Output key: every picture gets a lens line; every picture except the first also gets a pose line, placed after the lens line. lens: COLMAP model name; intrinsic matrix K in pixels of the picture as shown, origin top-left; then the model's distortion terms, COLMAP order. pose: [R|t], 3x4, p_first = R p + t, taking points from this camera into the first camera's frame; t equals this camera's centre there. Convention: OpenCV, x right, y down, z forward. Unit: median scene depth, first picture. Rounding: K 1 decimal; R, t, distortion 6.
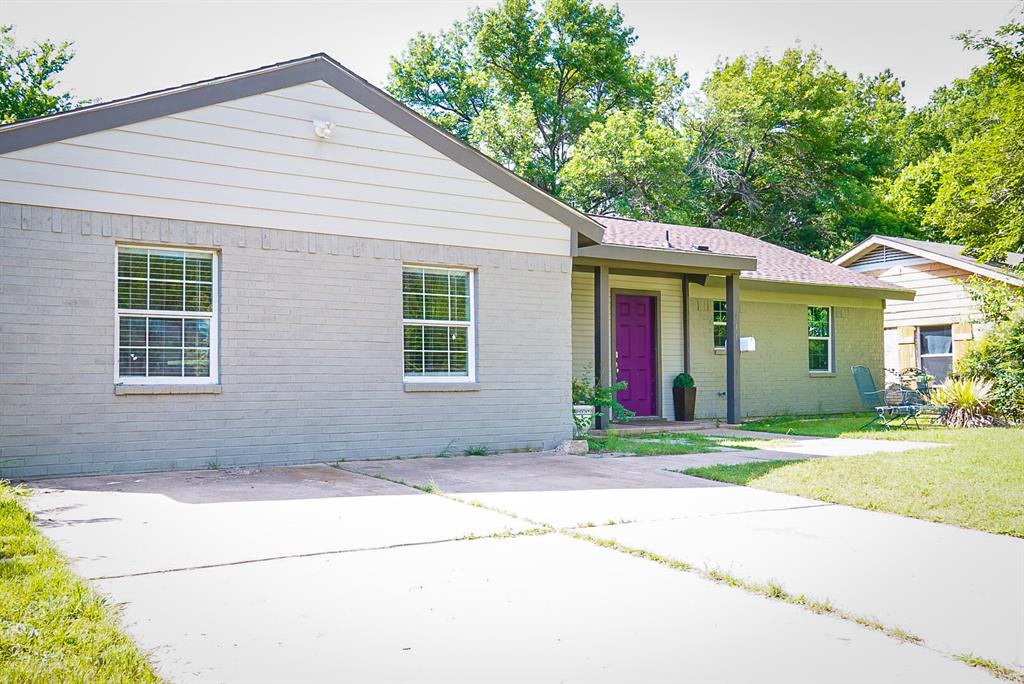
lens RADIAL K [[957.2, 0, 512.0], [0, 957.2, 342.0], [0, 0, 1]] dist [0.000799, 0.001383]
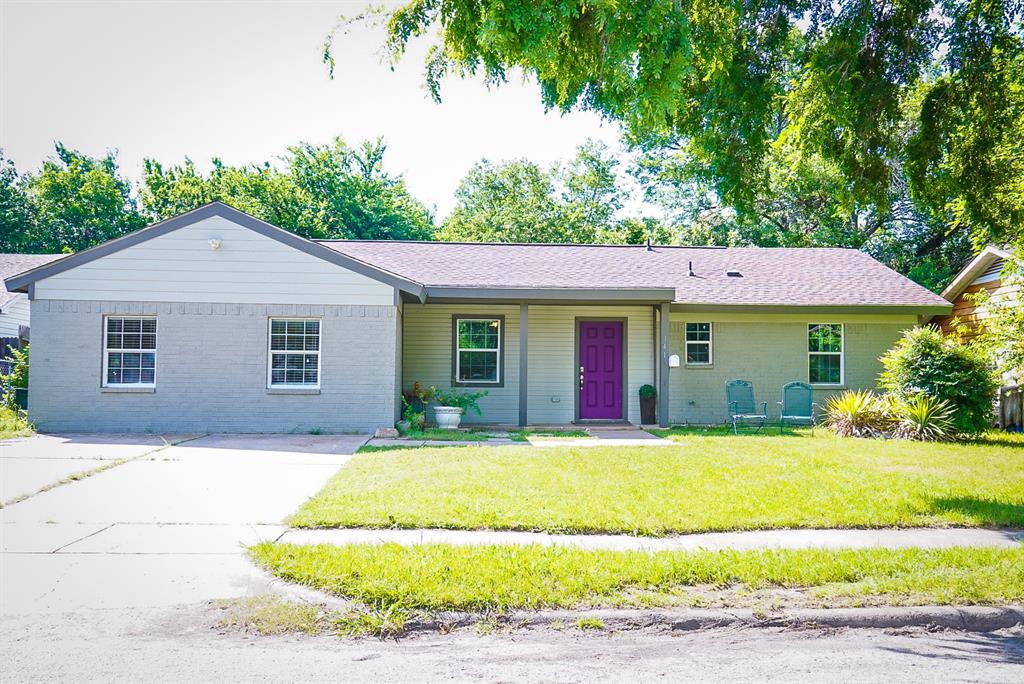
lens RADIAL K [[957.2, 0, 512.0], [0, 957.2, 342.0], [0, 0, 1]] dist [0.000799, 0.001383]
pose [[0.852350, -0.011957, -0.522834, 1.087998], [0.008893, 0.999925, -0.008370, -0.020204], [0.522895, 0.002484, 0.852393, -0.195740]]
